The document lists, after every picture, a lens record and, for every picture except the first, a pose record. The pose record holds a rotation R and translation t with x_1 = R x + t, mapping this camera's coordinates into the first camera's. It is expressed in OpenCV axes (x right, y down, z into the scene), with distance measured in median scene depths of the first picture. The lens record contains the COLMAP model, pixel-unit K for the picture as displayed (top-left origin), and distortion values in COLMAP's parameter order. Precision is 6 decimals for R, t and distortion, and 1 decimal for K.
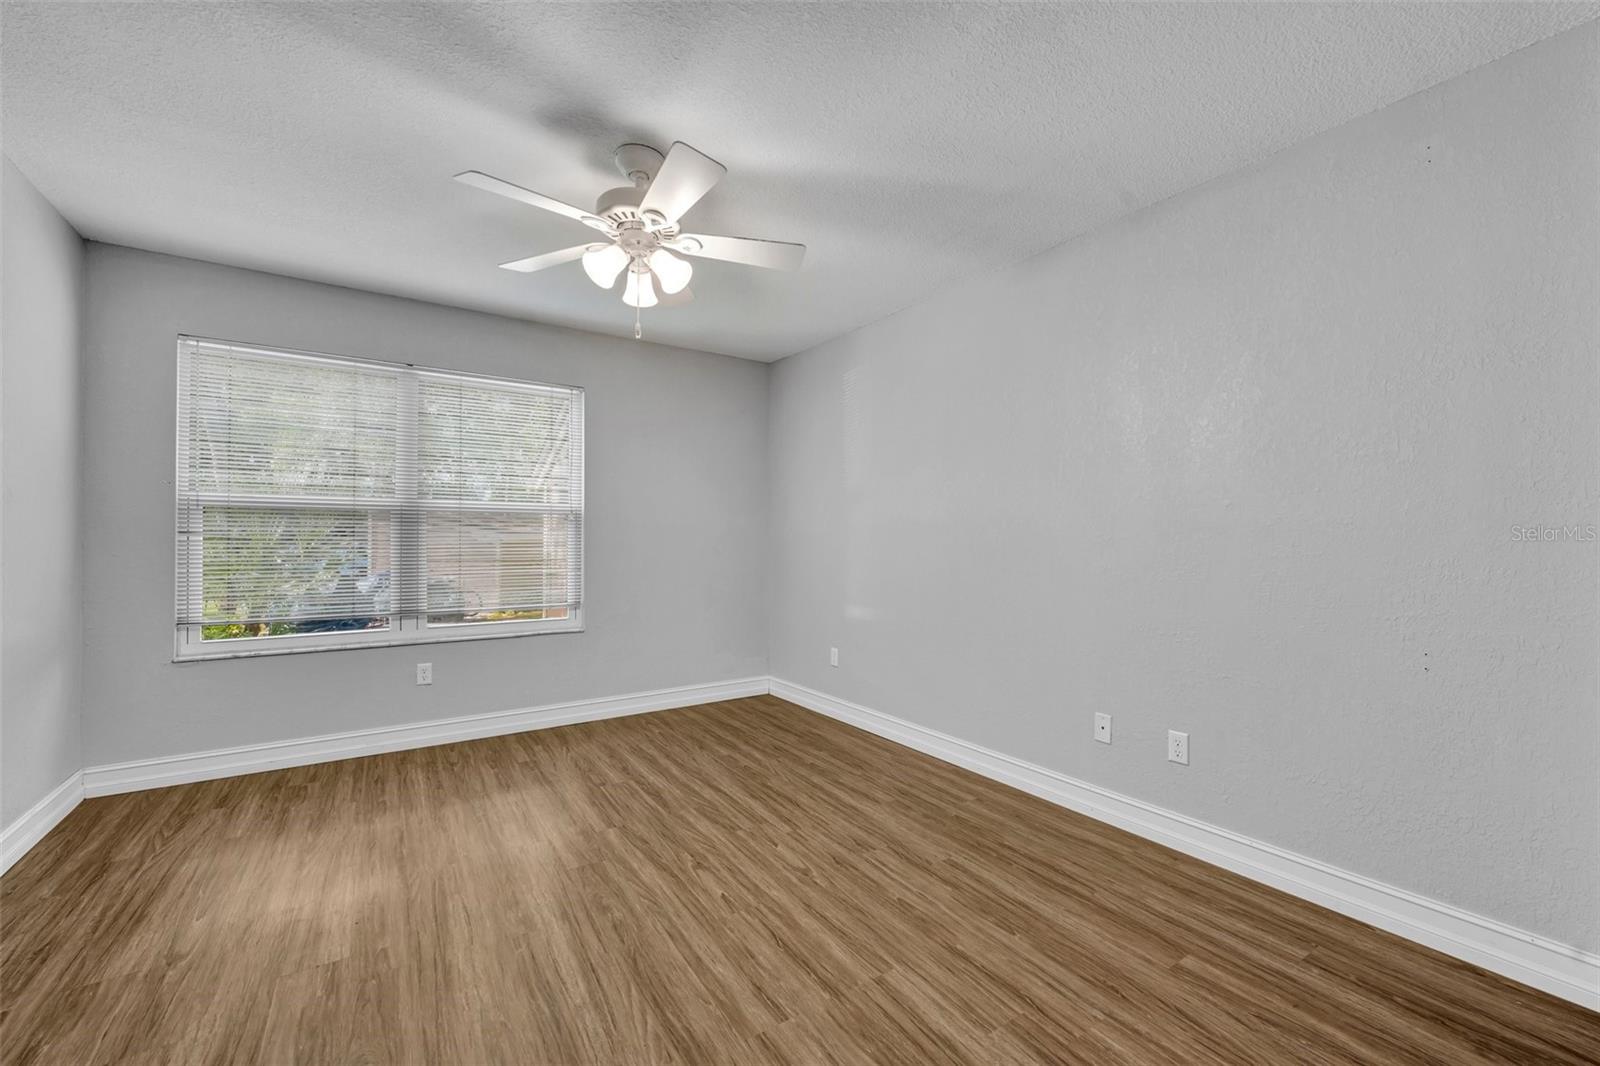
lens RADIAL K [[655.3, 0, 796.5], [0, 655.3, 538.1], [0, 0, 1]] dist [-0.001049, 0.000038]
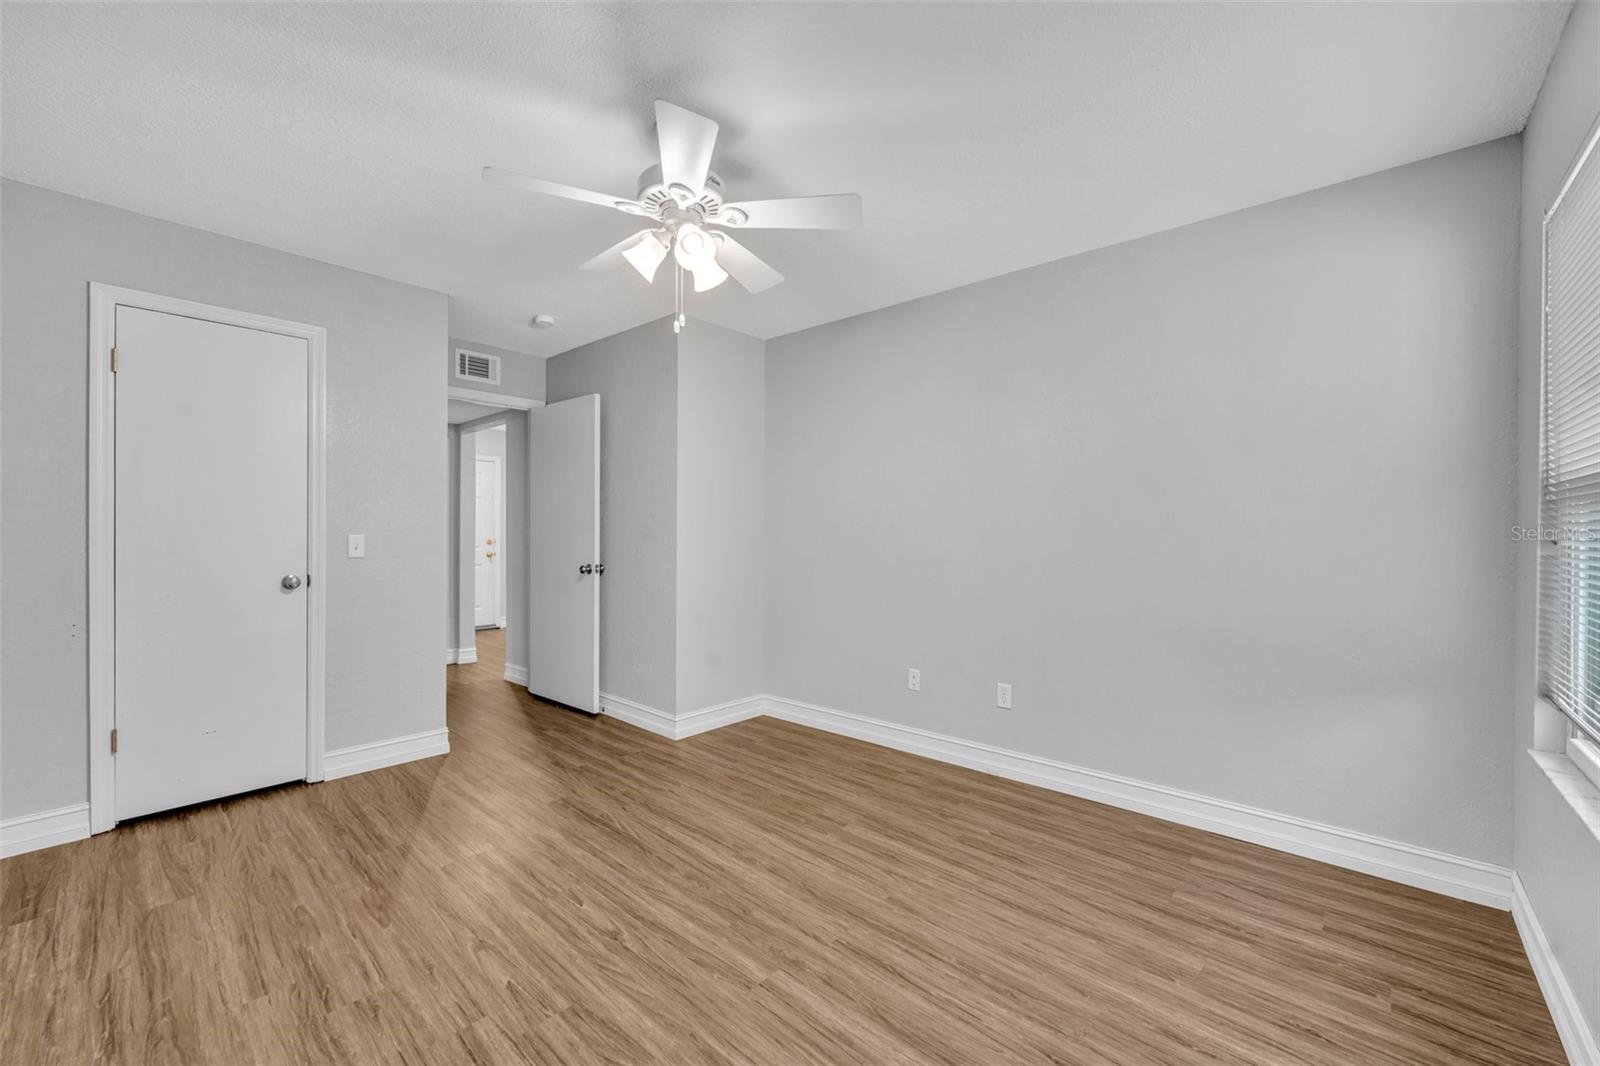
lens RADIAL K [[655.3, 0, 796.5], [0, 655.3, 538.1], [0, 0, 1]] dist [-0.001049, 0.000038]
pose [[-0.967187, -0.005396, -0.254010, -0.165683], [-0.008159, 0.999918, 0.009828, -0.026674], [0.253936, 0.011578, -0.967152, 1.952719]]
